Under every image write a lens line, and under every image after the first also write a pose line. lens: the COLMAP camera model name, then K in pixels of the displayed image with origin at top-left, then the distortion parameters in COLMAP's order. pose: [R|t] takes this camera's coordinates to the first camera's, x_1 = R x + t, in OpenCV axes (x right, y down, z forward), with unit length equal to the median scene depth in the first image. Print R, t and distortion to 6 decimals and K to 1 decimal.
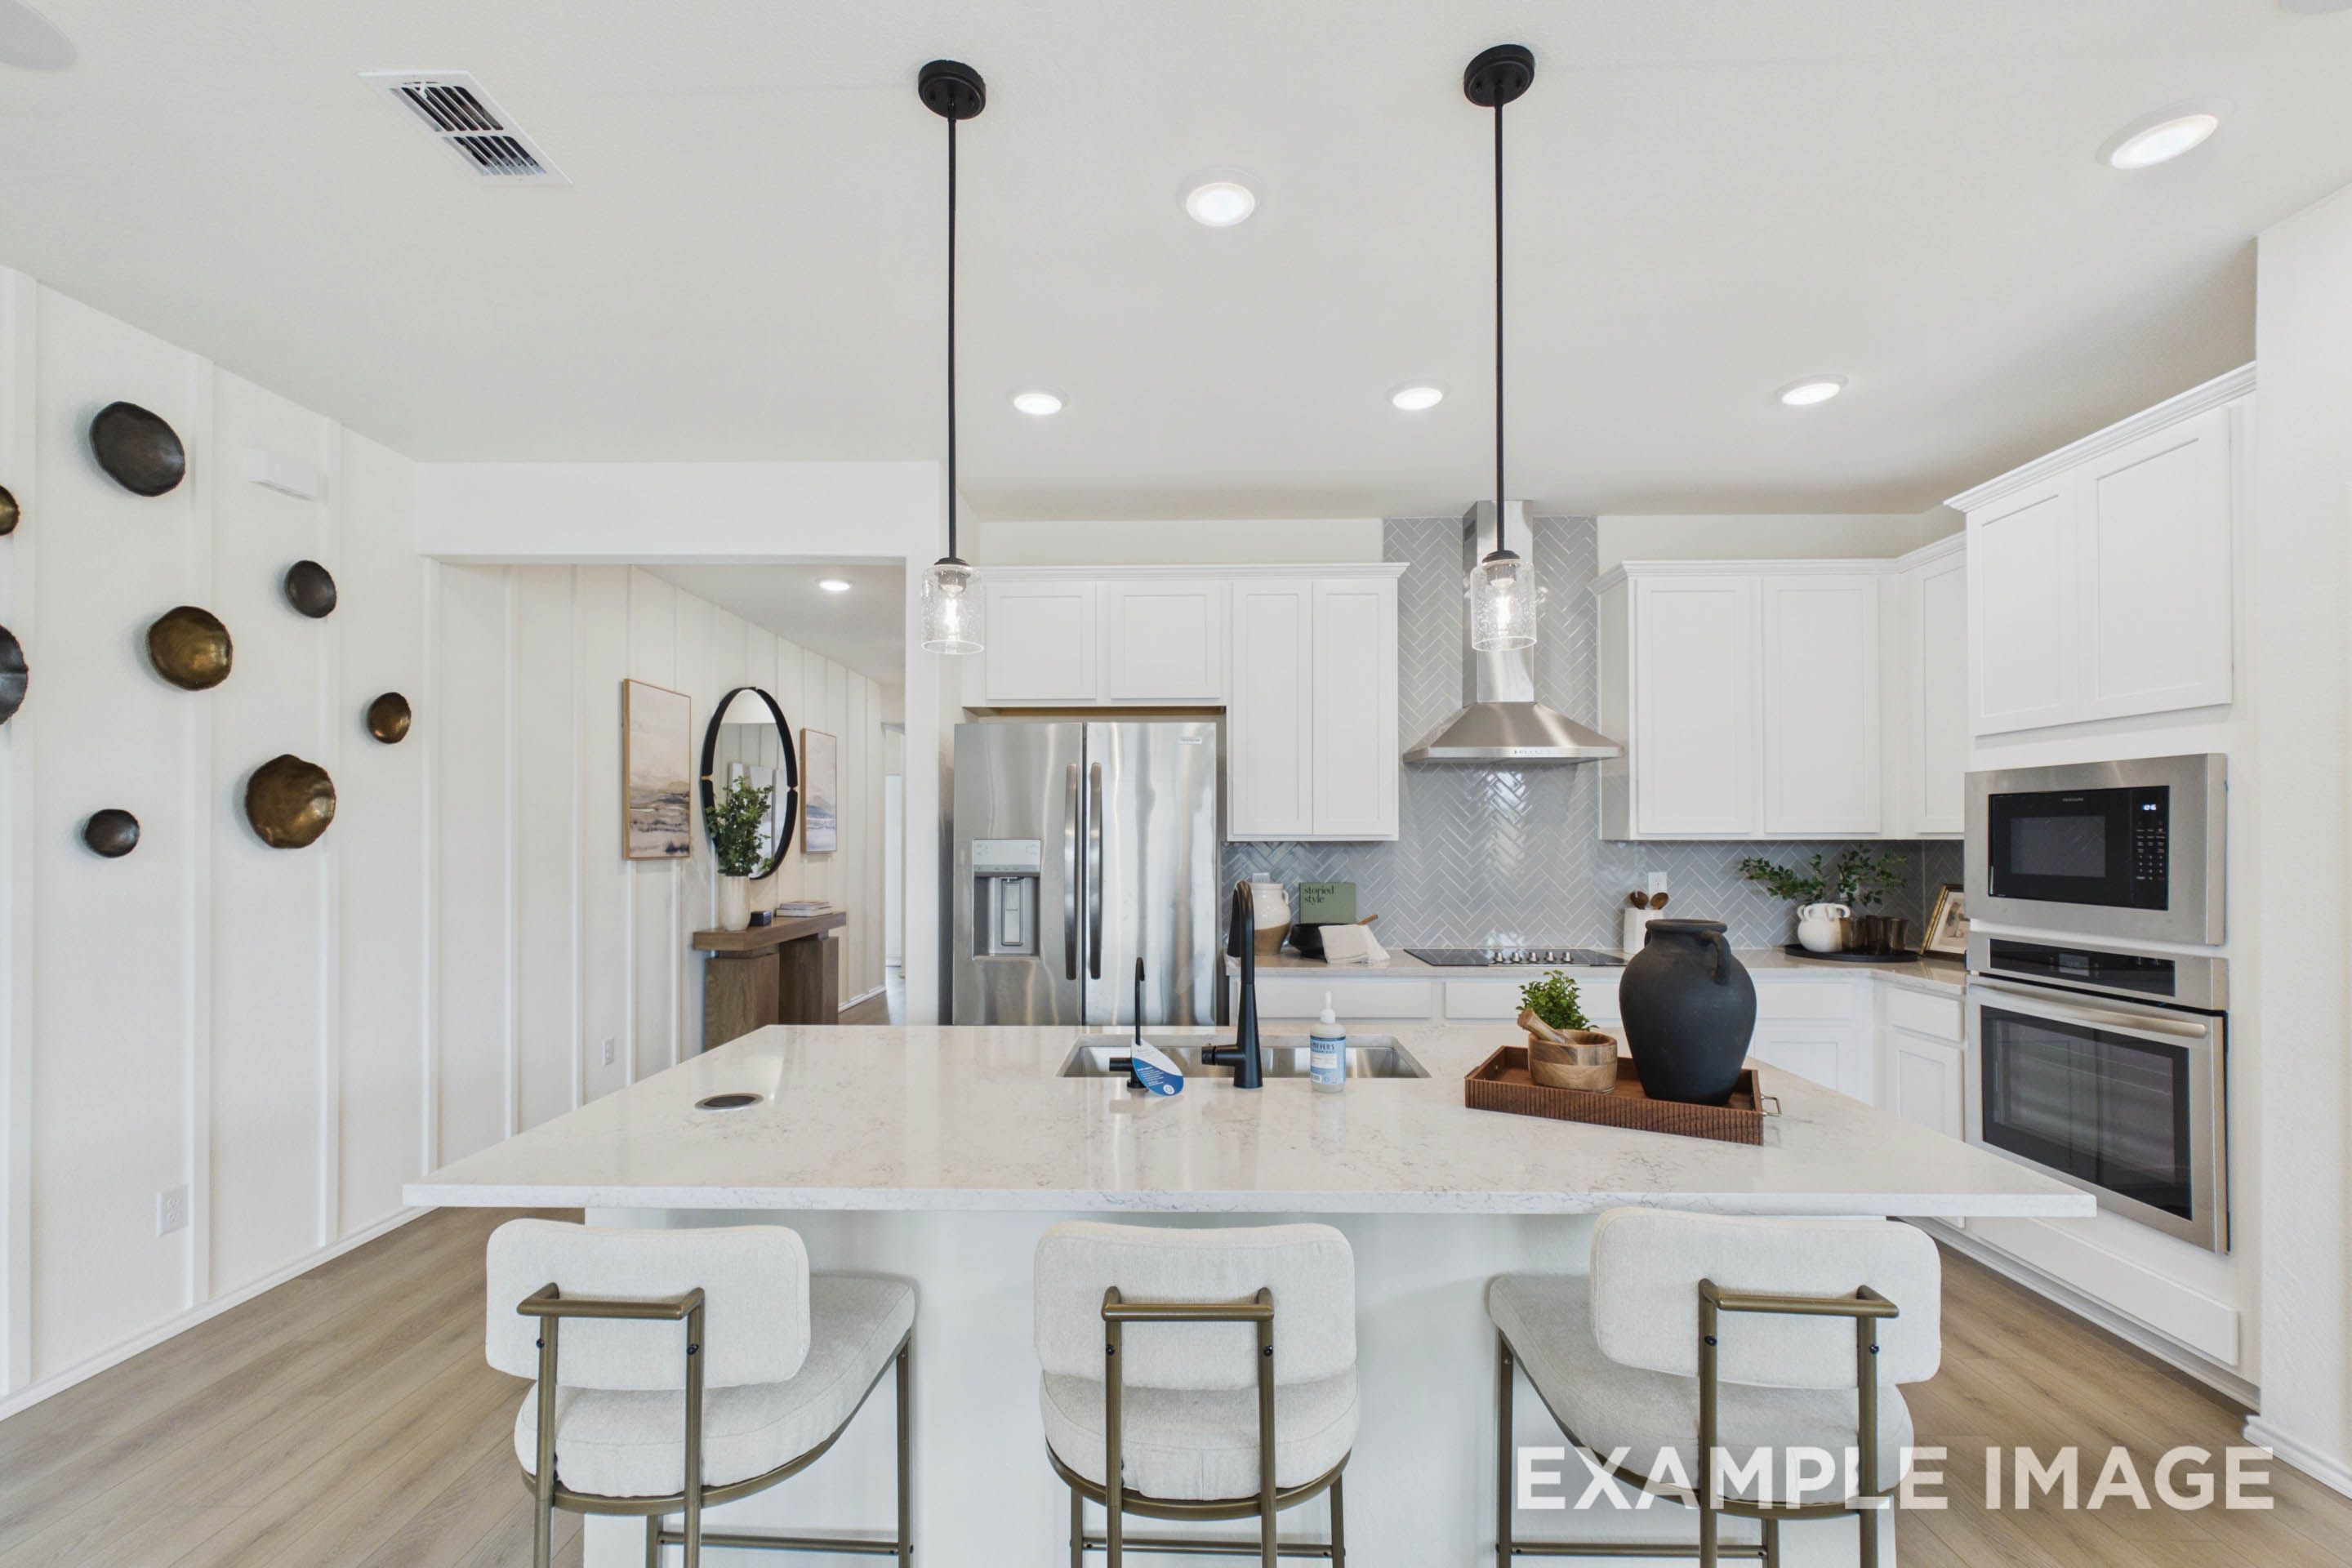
lens RADIAL K [[995.4, 0, 1177.9], [0, 995.4, 830.5], [0, 0, 1]] dist [0.003509, -0.000609]
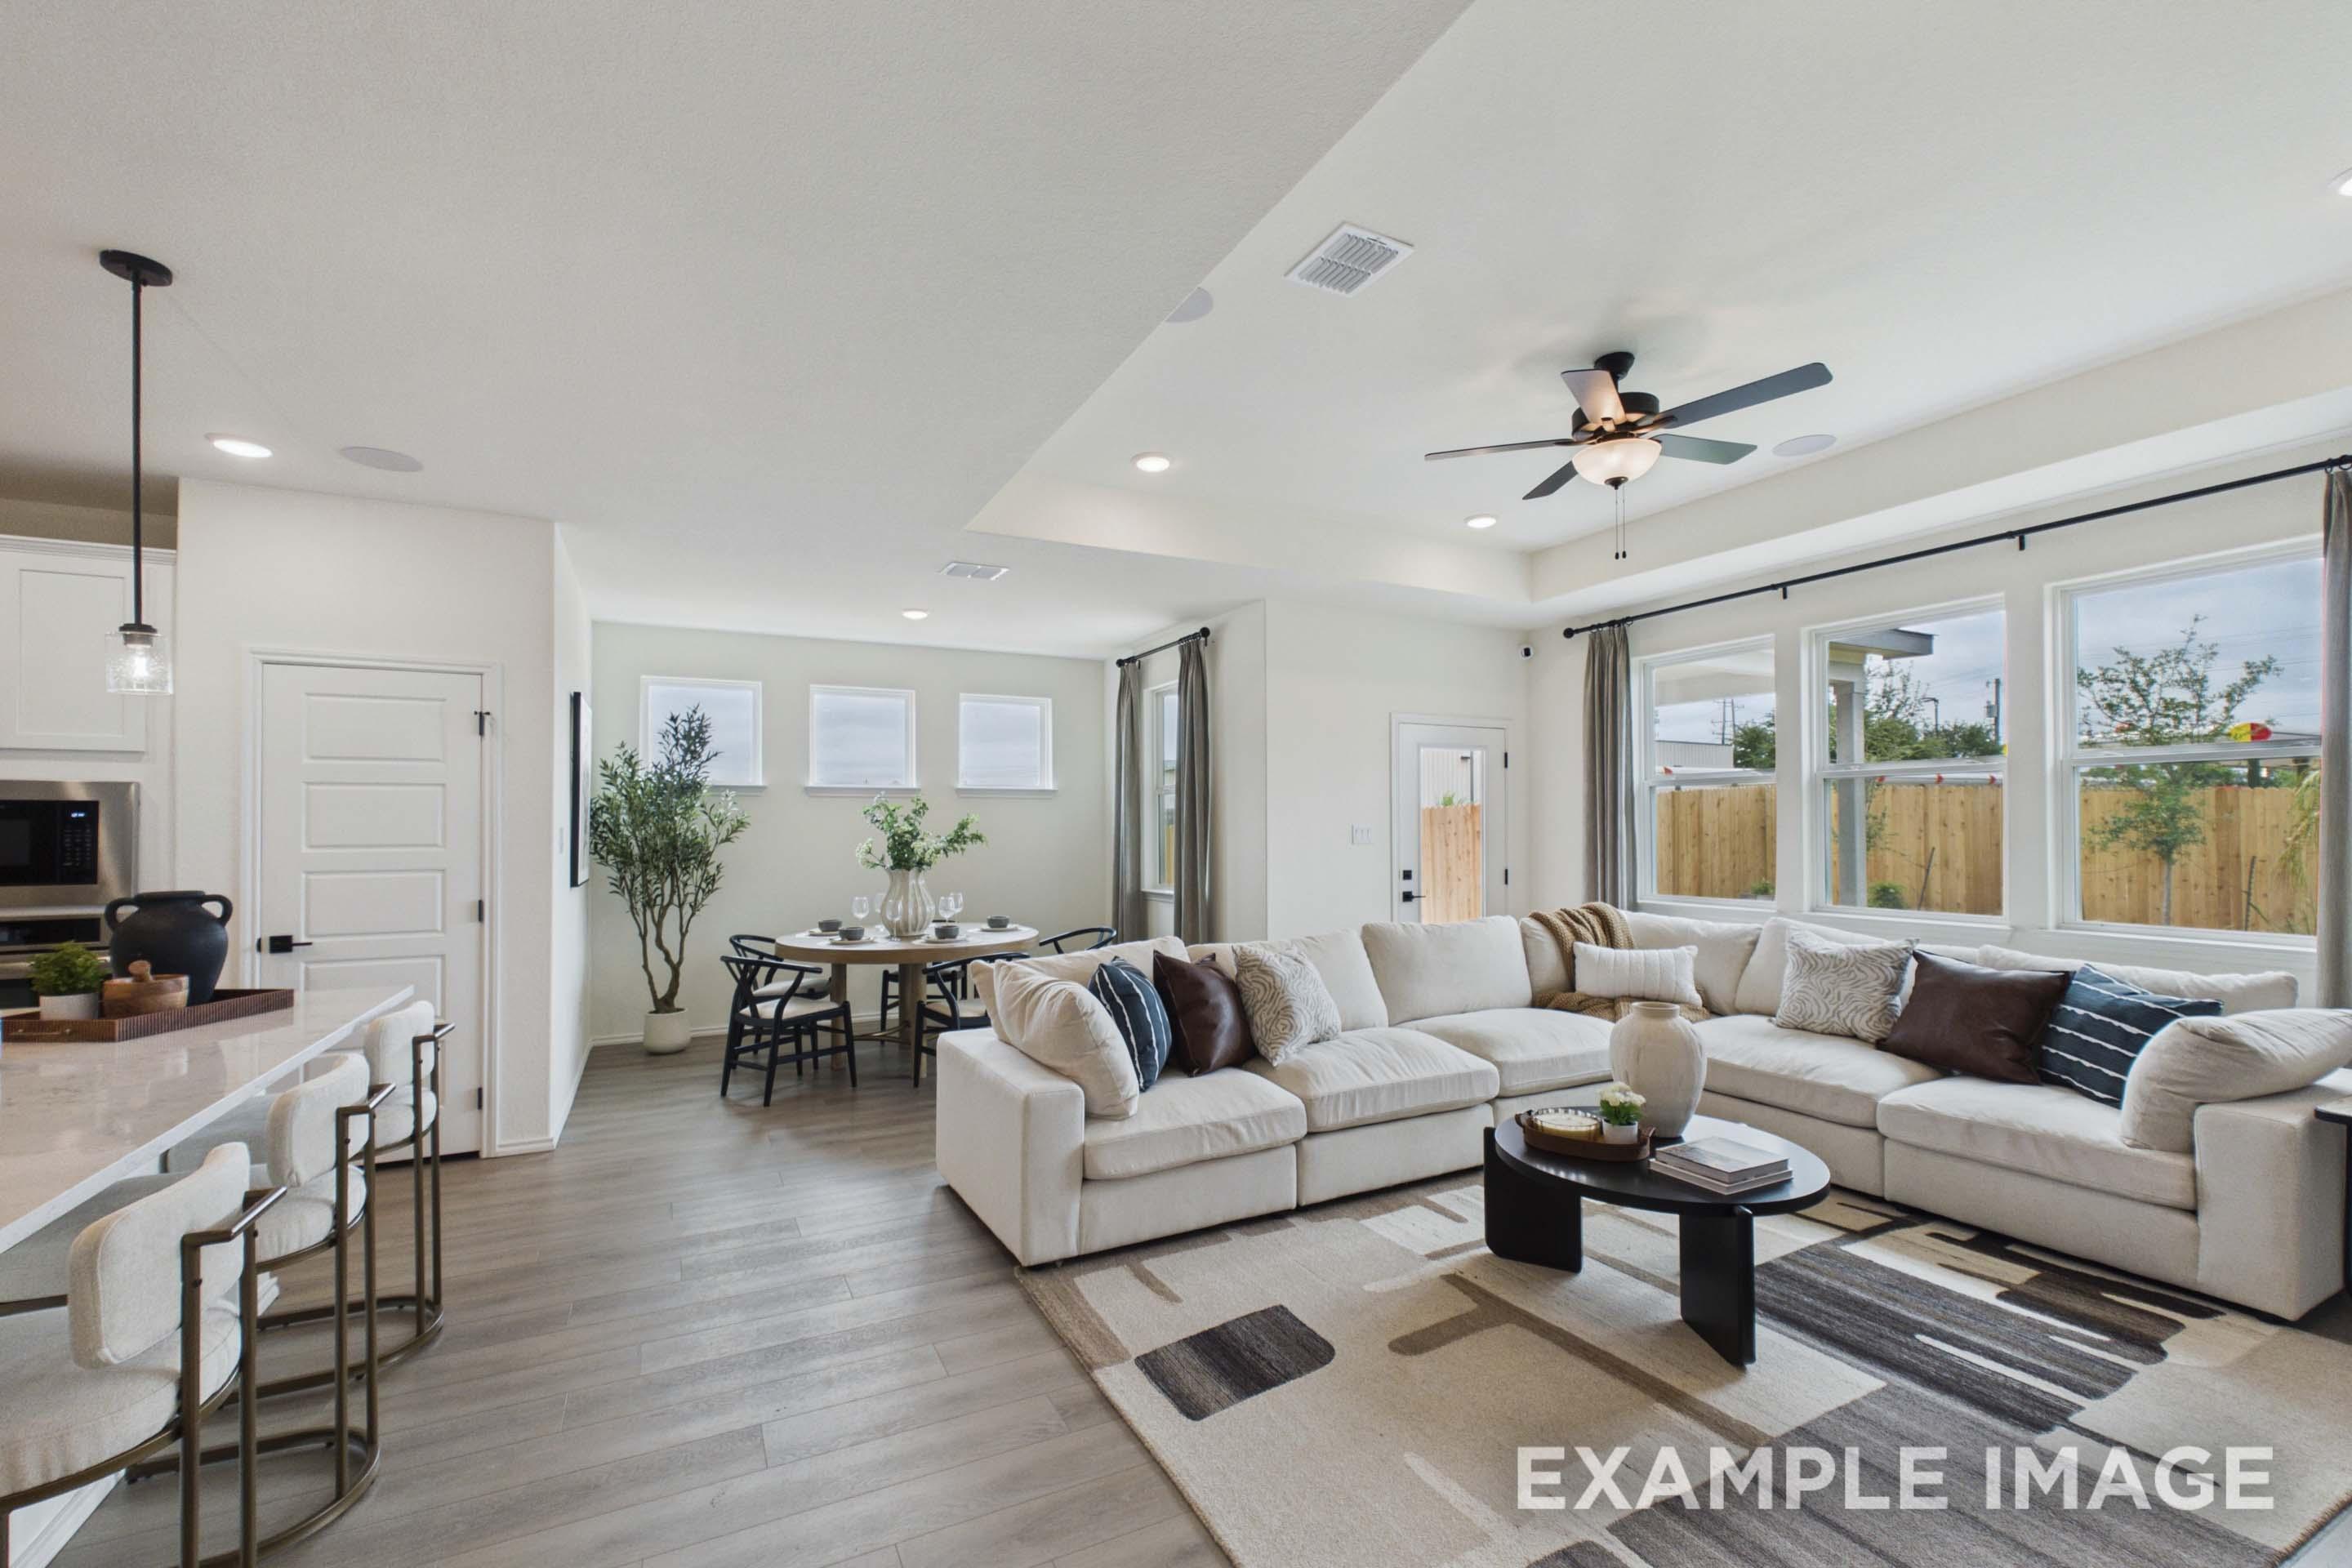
lens RADIAL K [[995.4, 0, 1177.0], [0, 995.4, 816.5], [0, 0, 1]] dist [0.003509, -0.000609]
pose [[-0.470787, 0.013045, 0.882150, -0.672807], [-0.000345, 0.999888, -0.014970, -0.000193], [-0.882247, -0.007352, -0.470730, 0.167498]]
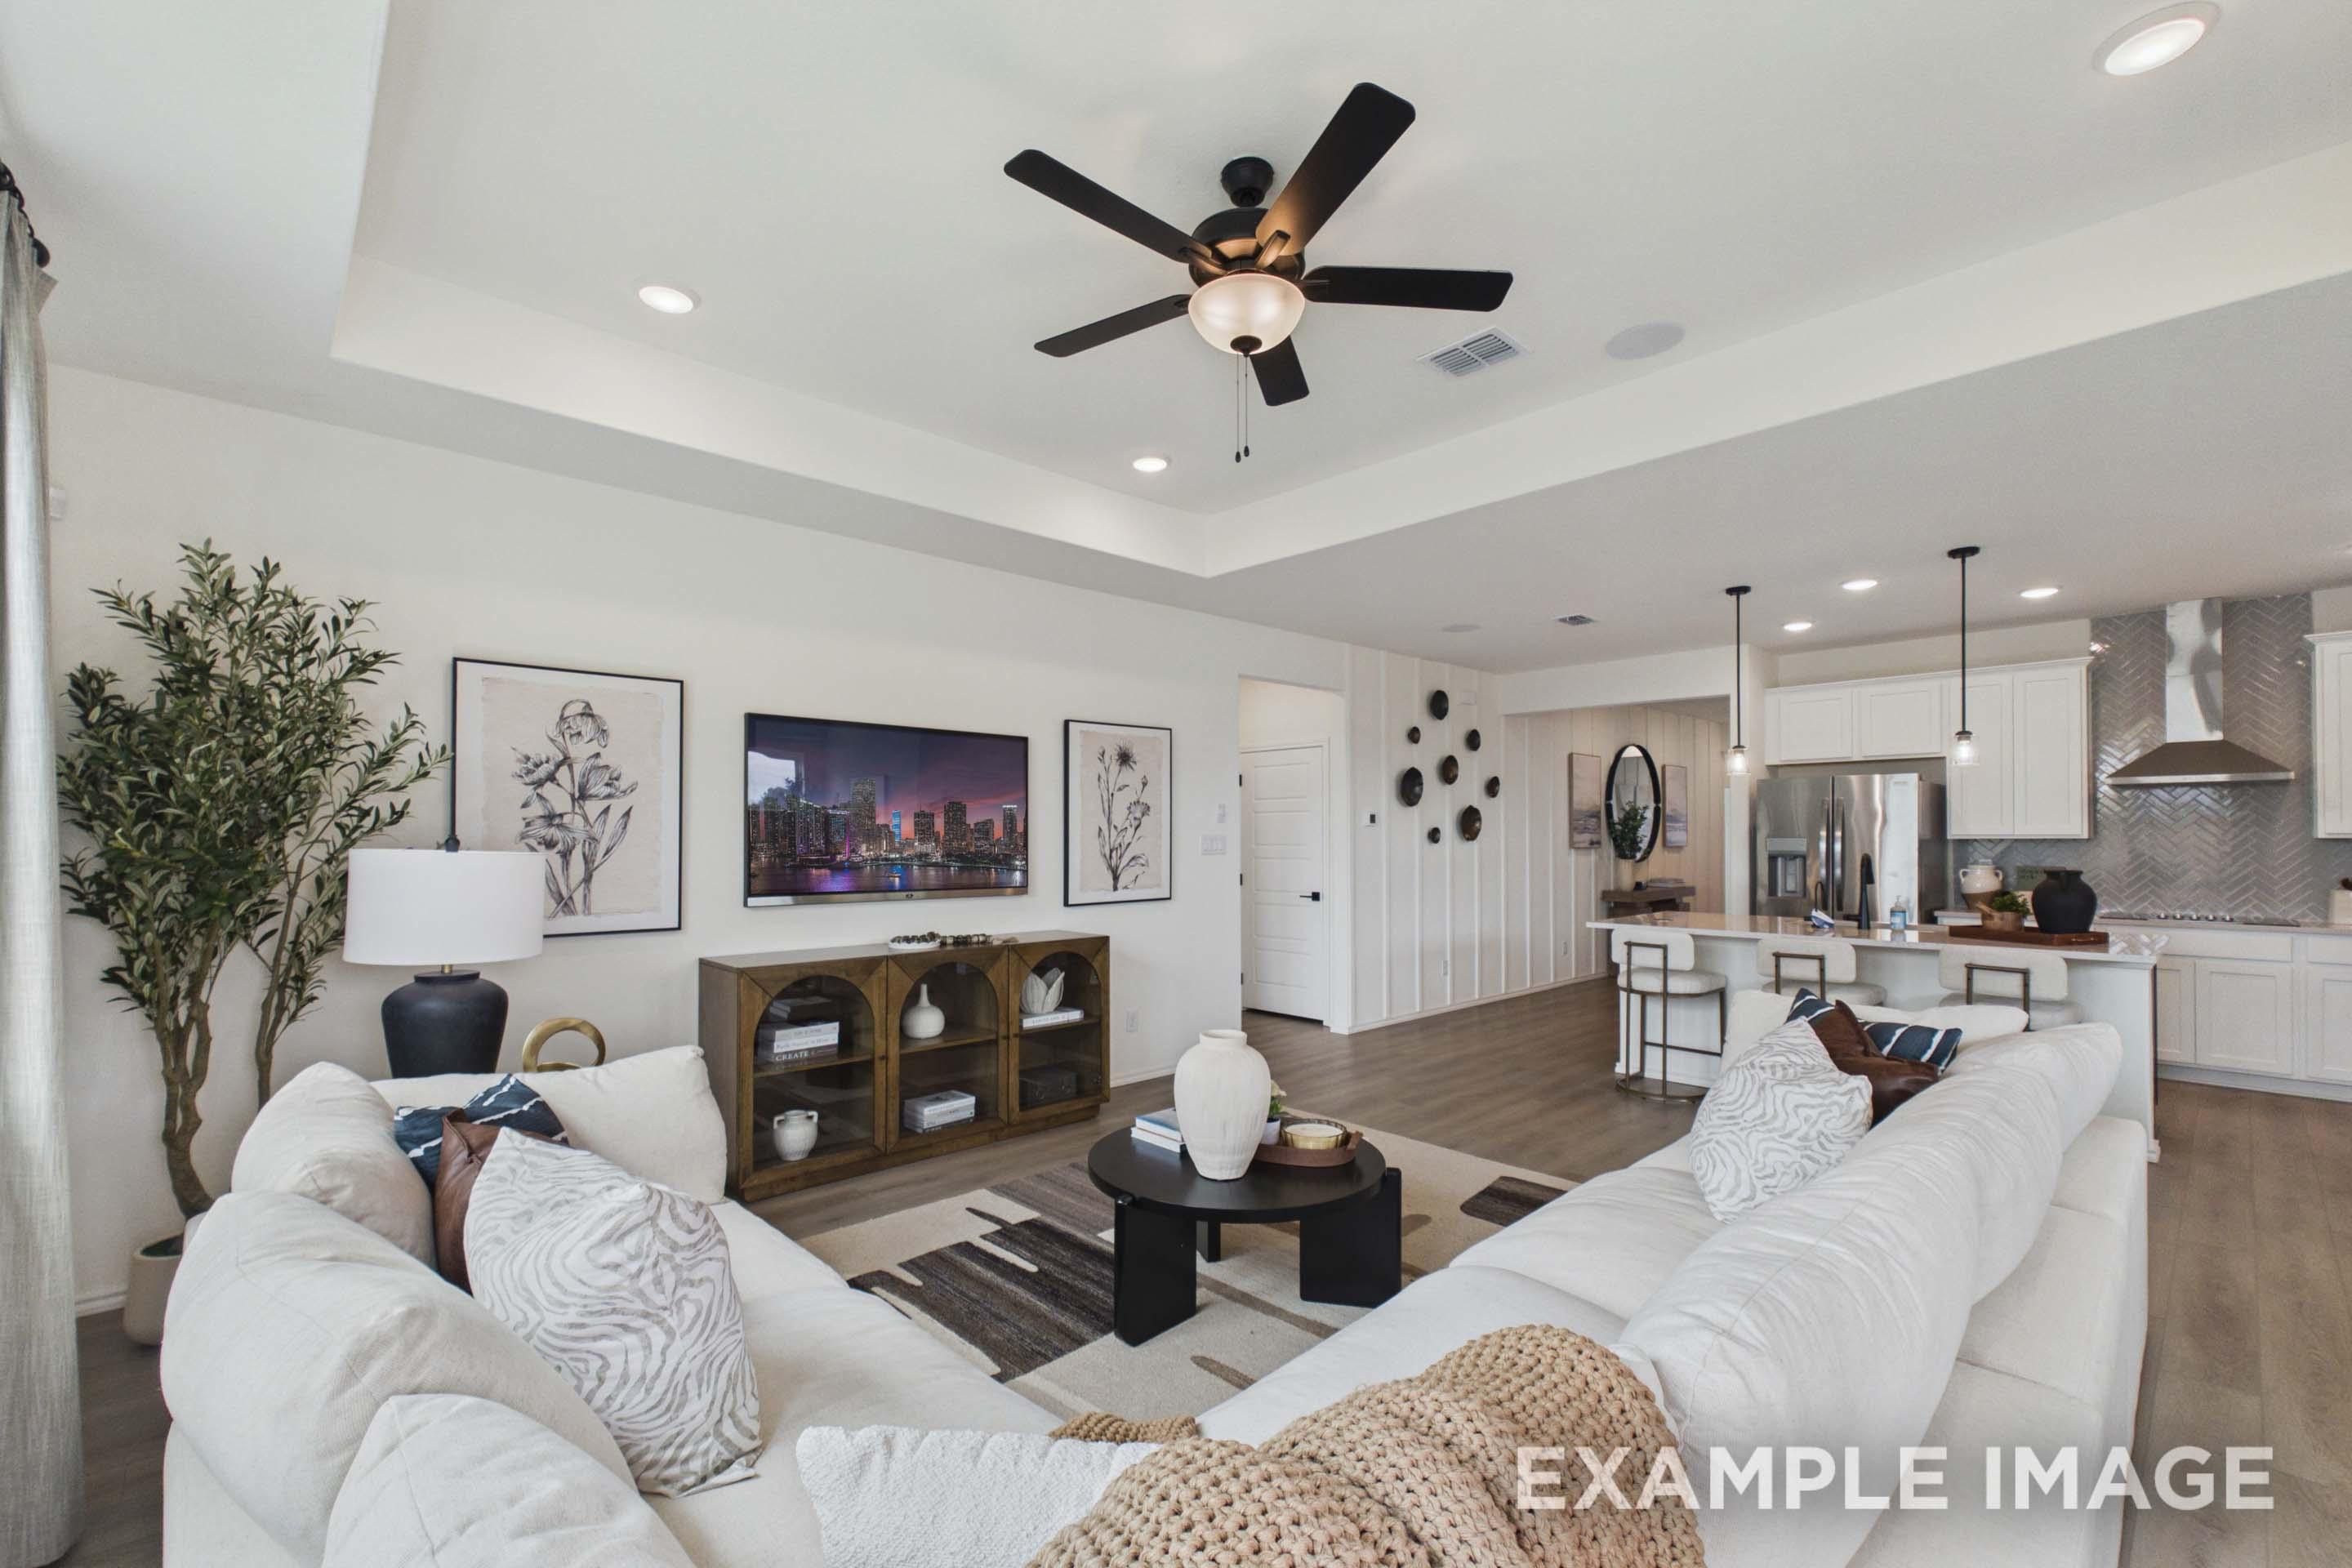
lens RADIAL K [[995.4, 0, 1173.4], [0, 995.4, 828.8], [0, 0, 1]] dist [0.003509, -0.000609]
pose [[0.698445, -0.006033, -0.715638, 0.336648], [0.005900, 0.999979, -0.002672, -0.009006], [0.715639, -0.002355, 0.698466, -1.067653]]
